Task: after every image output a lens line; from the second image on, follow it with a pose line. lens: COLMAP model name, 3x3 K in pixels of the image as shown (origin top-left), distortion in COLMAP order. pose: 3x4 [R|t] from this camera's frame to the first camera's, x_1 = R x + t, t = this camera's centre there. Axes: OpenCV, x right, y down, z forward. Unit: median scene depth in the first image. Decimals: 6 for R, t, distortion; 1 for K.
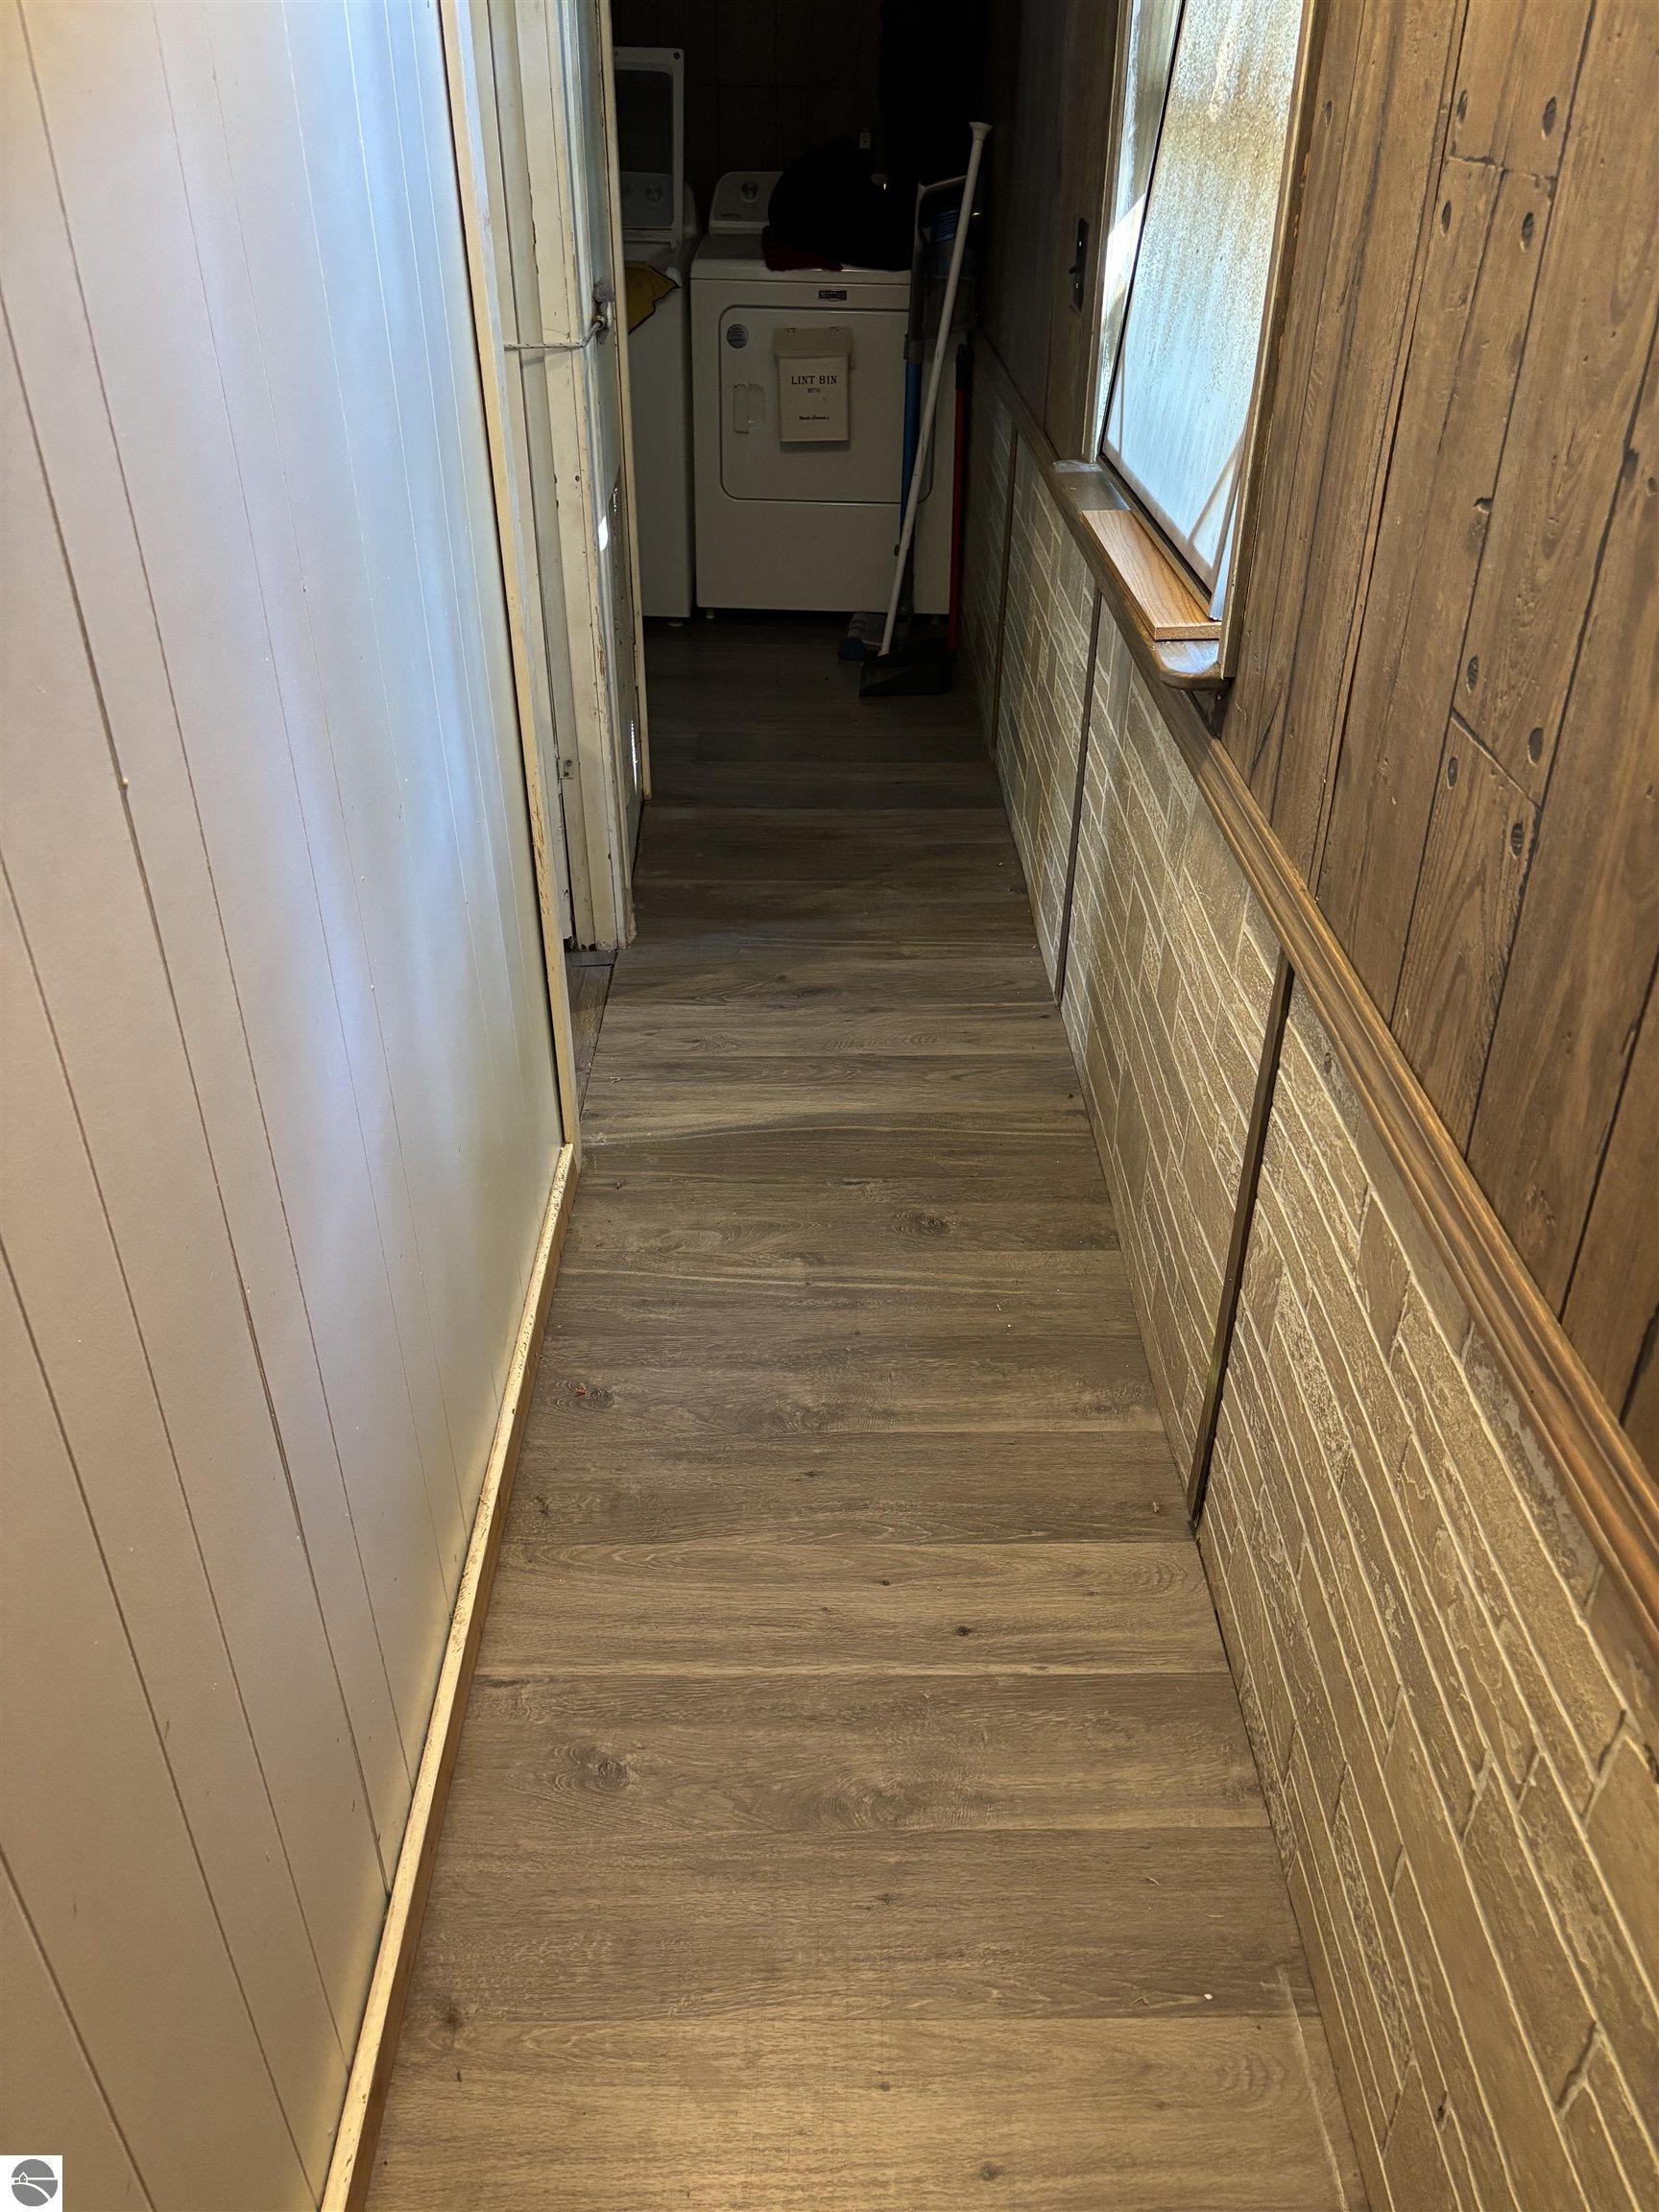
lens RADIAL K [[1660.4, 0, 800.2], [0, 1660.4, 1109.6], [0, 0, 1]] dist [0.054105, -0.060493]
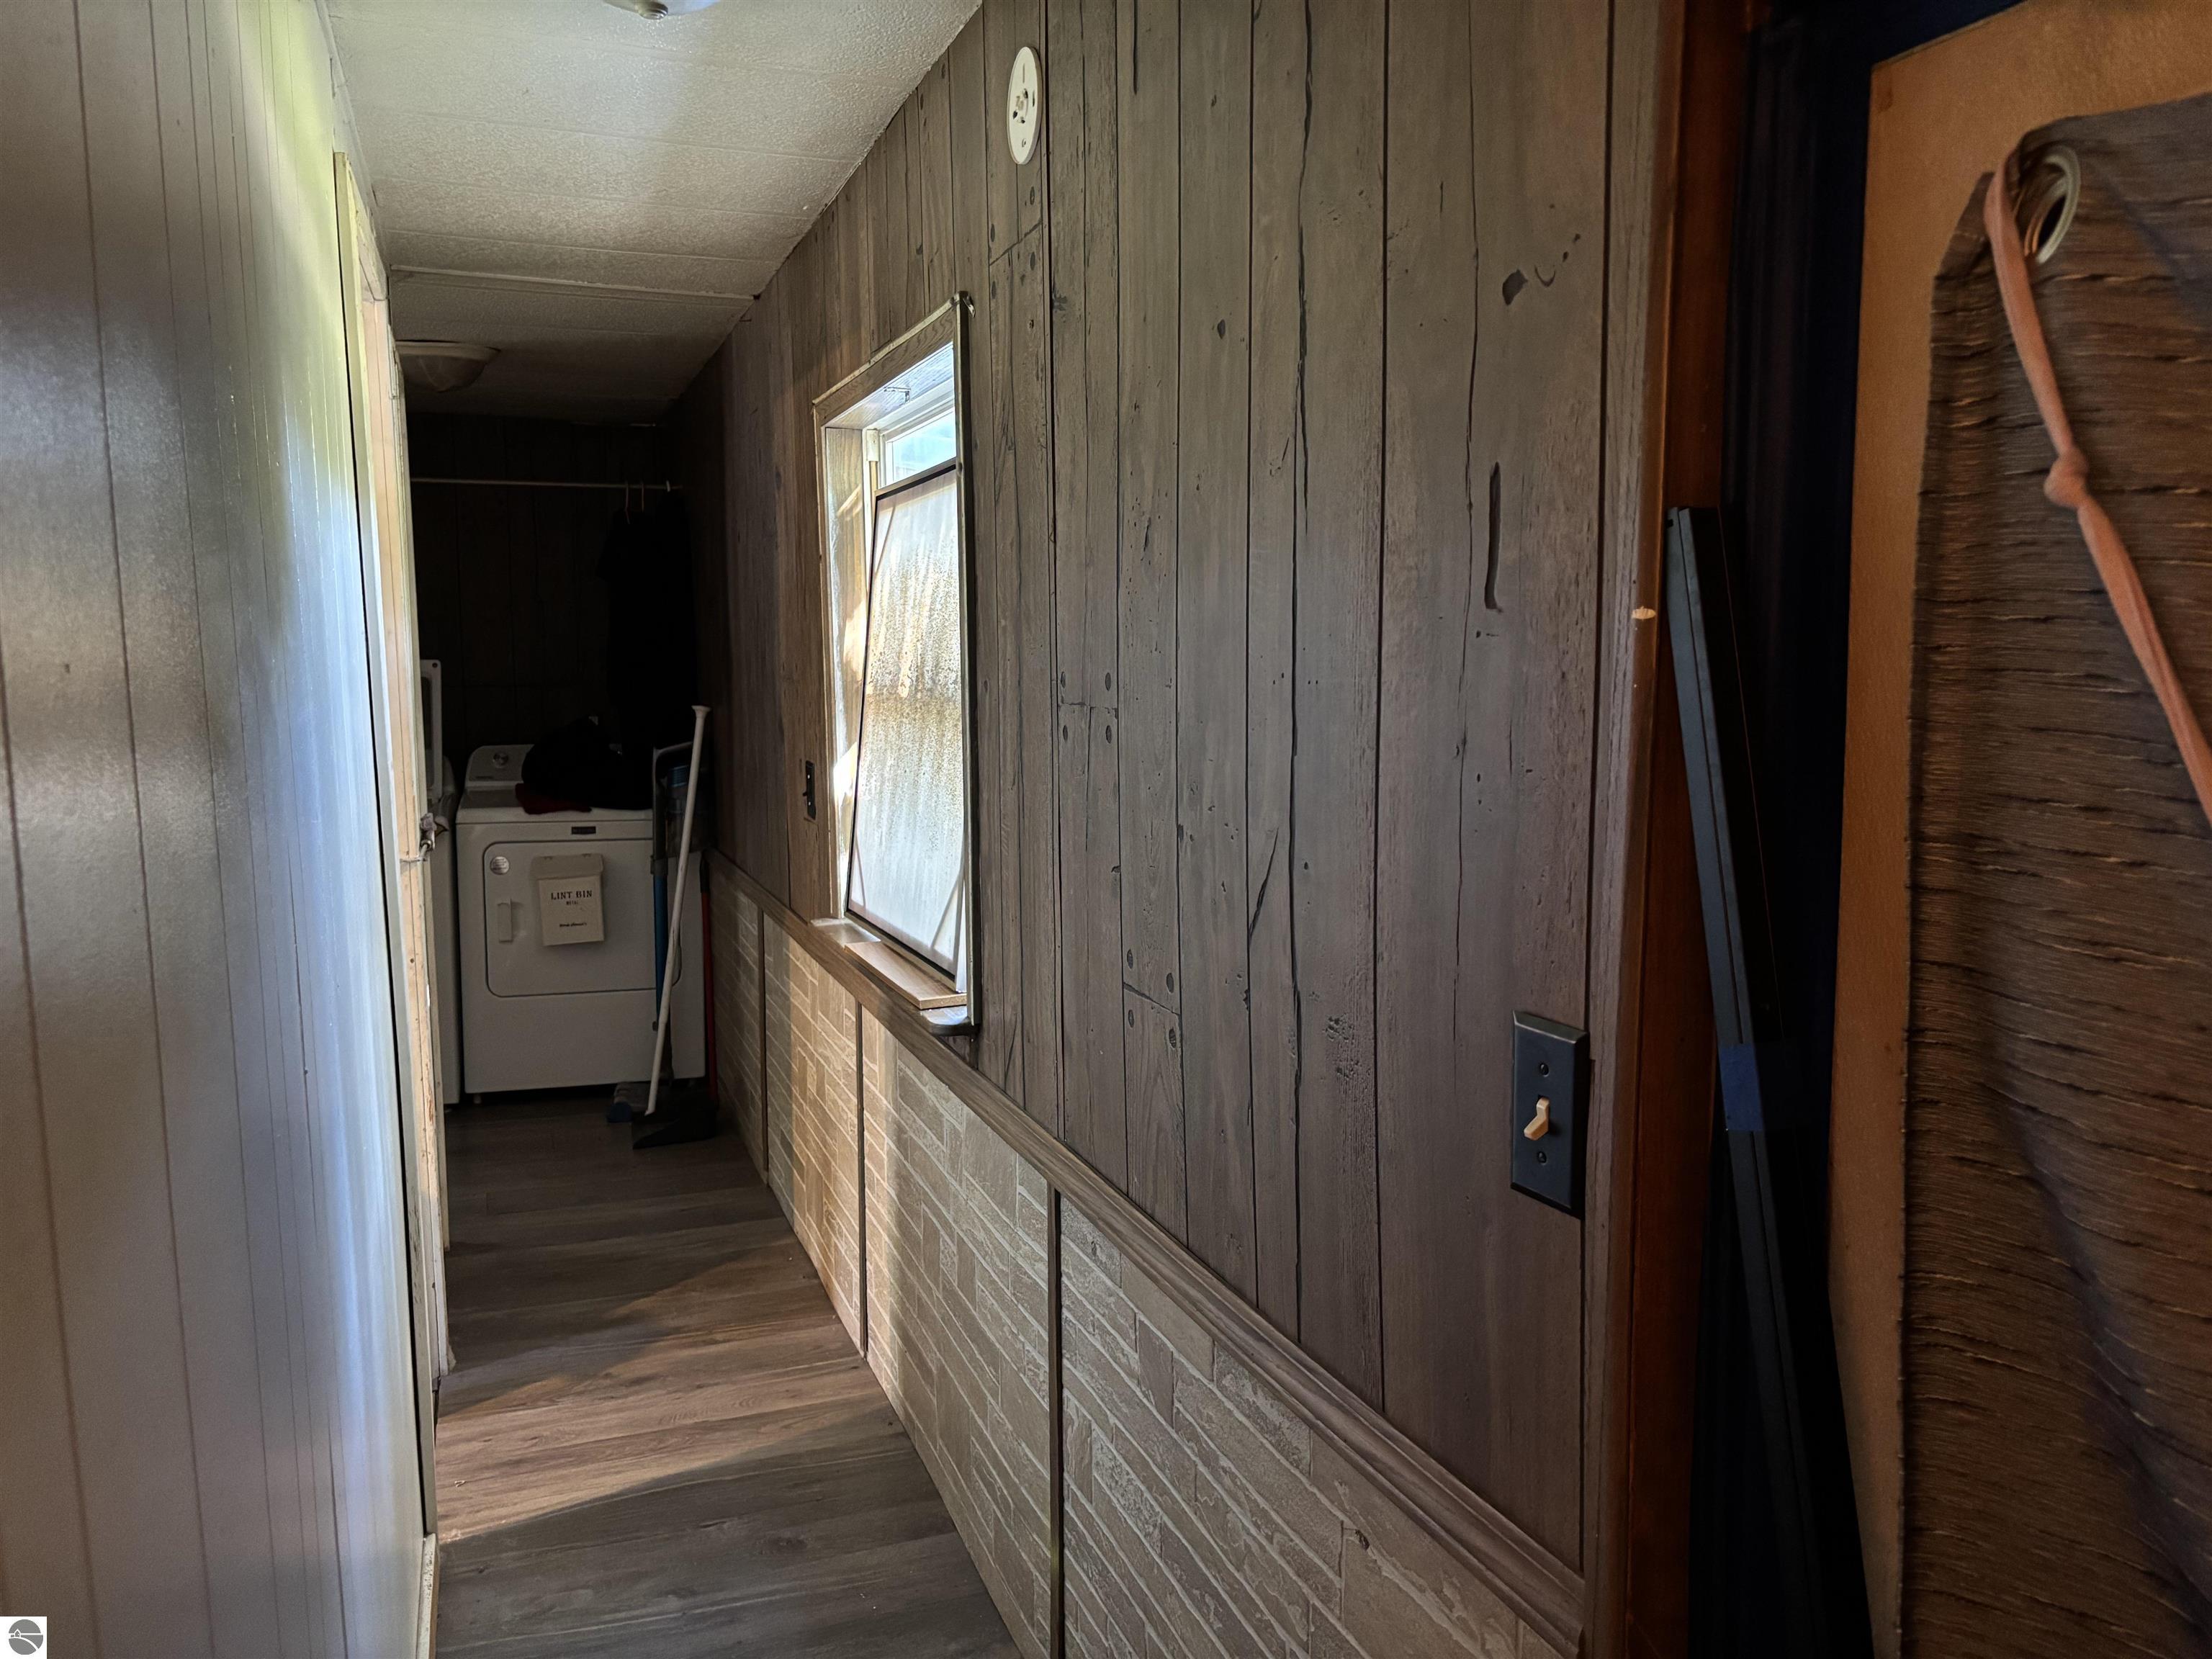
lens RADIAL K [[1660.4, 0, 1092.1], [0, 1660.4, 819.6], [0, 0, 1]] dist [0.054105, -0.060493]
pose [[0.937394, -0.037501, 0.346245, -0.097477], [0.189713, 0.888718, -0.417360, 0.140019], [-0.292063, 0.456918, 0.840194, -0.215644]]
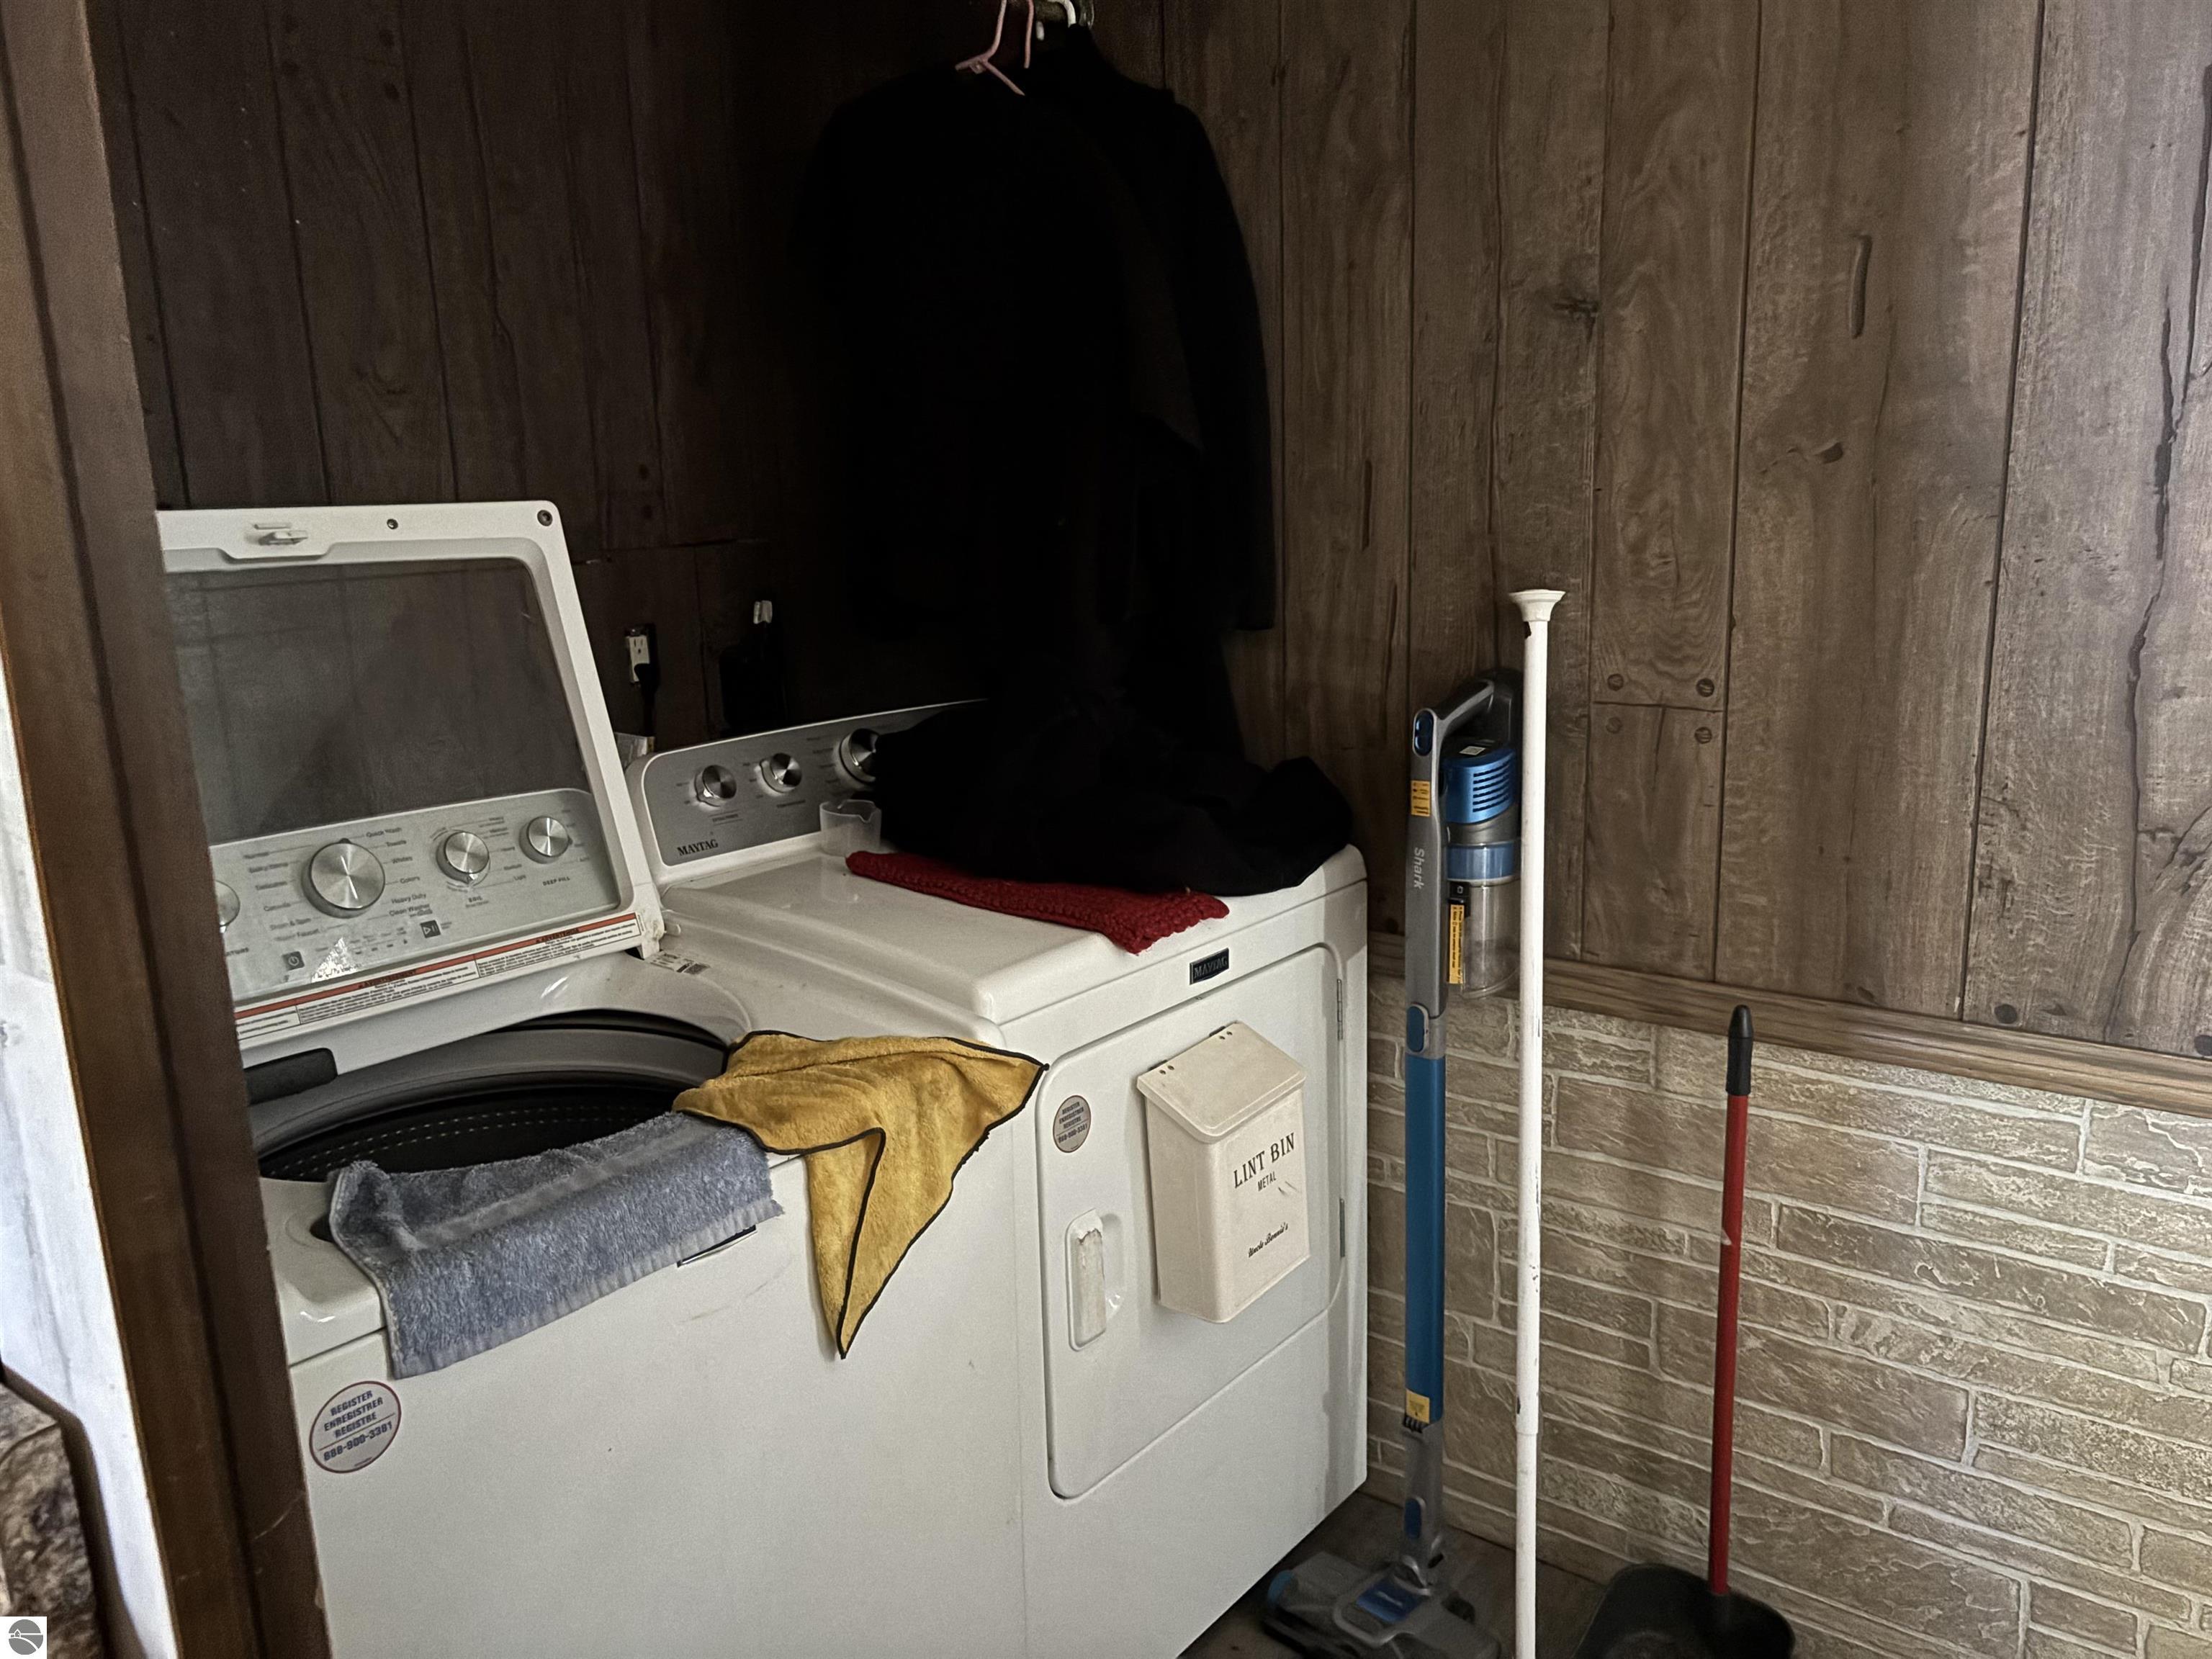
lens RADIAL K [[1604.4, 0, 1106.0], [0, 1604.4, 829.5], [0, 0, 1]] dist [-0.004050, -0.007535]
pose [[0.600050, -0.183032, 0.778742, -0.562764], [0.462125, 0.873919, -0.150682, -0.853170], [-0.652978, 0.450294, 0.608979, 1.373758]]
